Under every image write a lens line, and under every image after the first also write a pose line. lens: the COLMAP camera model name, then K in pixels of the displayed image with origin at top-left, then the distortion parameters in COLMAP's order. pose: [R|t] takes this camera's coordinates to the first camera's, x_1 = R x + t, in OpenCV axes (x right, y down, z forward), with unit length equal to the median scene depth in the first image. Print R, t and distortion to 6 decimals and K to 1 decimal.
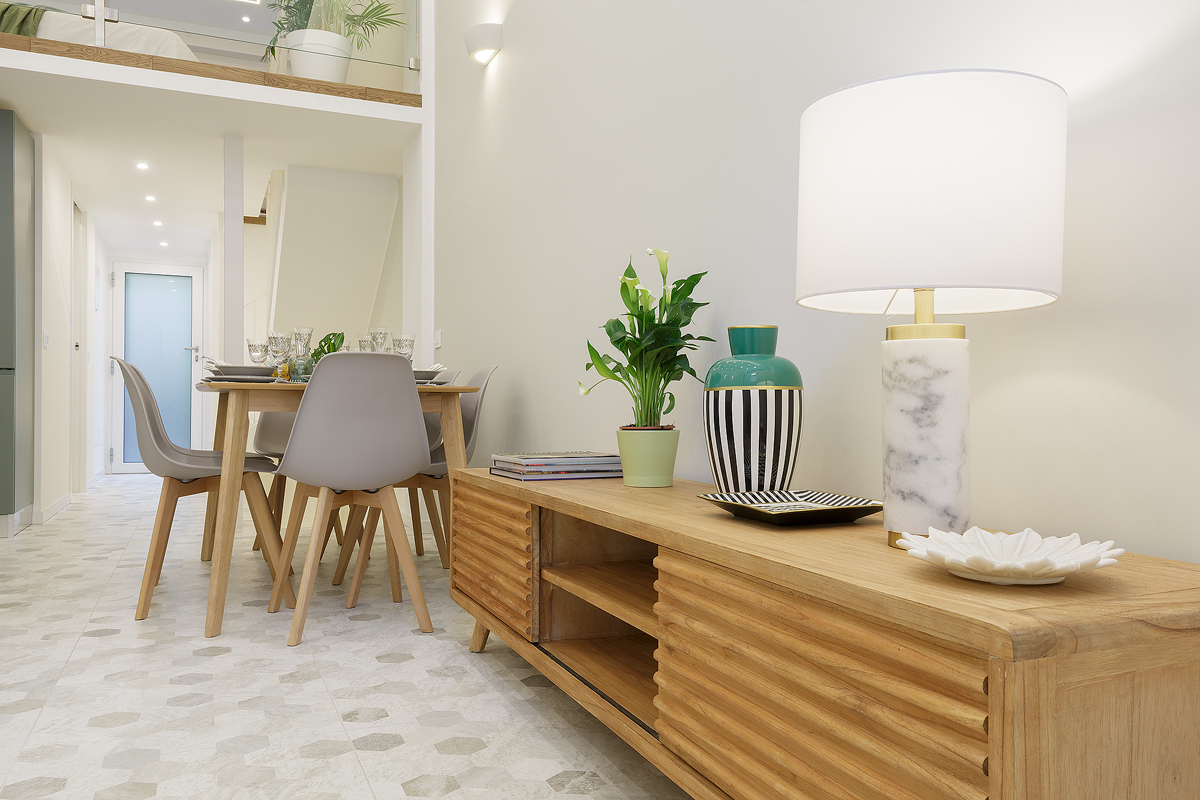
lens RADIAL K [[900.7, 0, 599.8], [0, 900.7, 403.7], [0, 0, 1]] dist [0.016662, 0.000885]
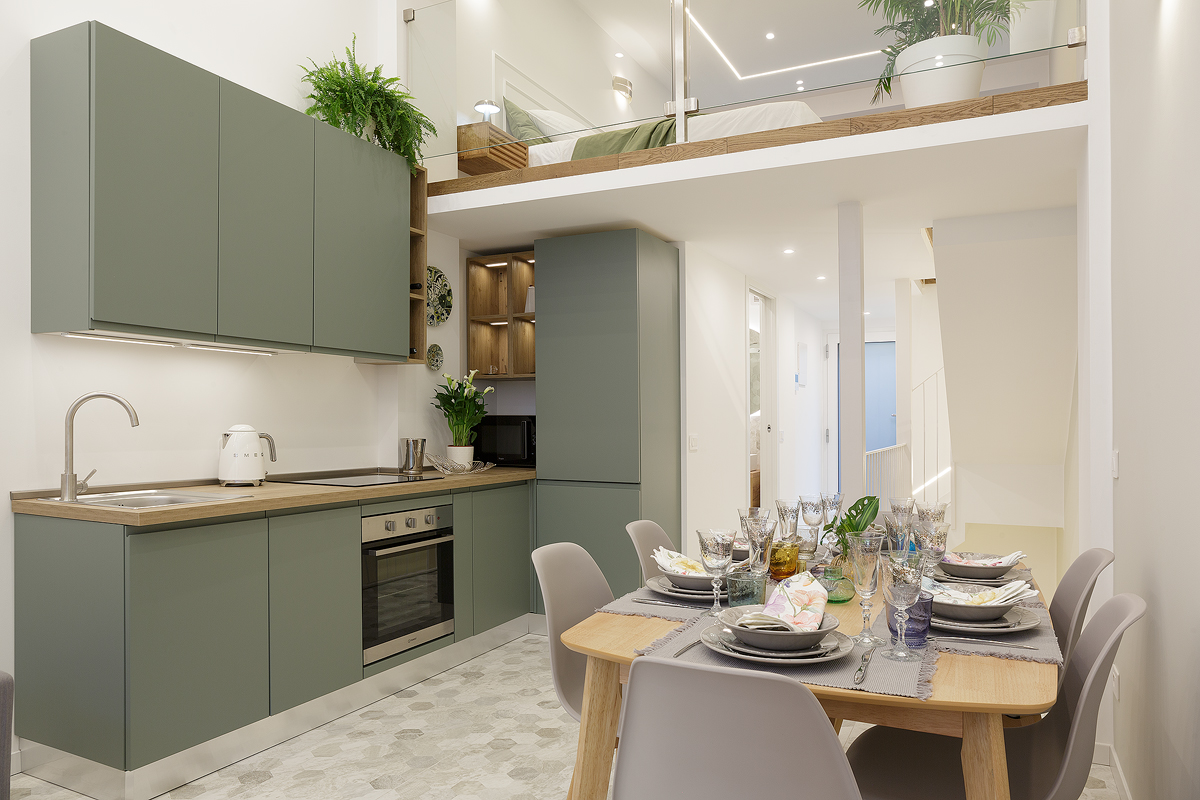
lens RADIAL K [[811.5, 0, 616.8], [0, 811.5, 418.2], [0, 0, 1]] dist [-0.006099, -0.000055]
pose [[0.650329, -0.007169, -0.759619, 0.020169], [0.003512, 0.999973, -0.006430, -0.100275], [0.759644, 0.001514, 0.650337, 0.374755]]
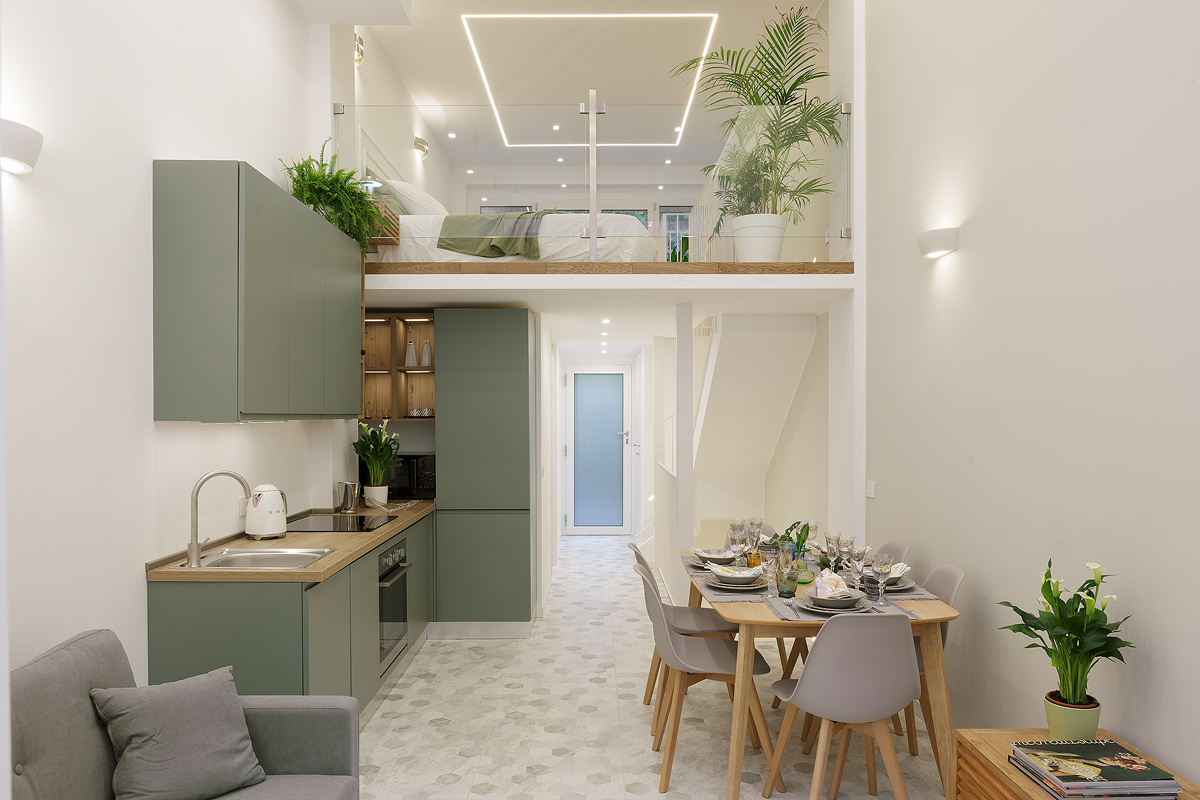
lens RADIAL K [[811.5, 0, 616.9], [0, 811.5, 423.8], [0, 0, 1]] dist [-0.006099, -0.000055]
pose [[0.926661, -0.003025, -0.375887, -0.095813], [0.010001, 0.999812, 0.016608, -0.167612], [0.375766, -0.019149, 0.926517, -0.010630]]
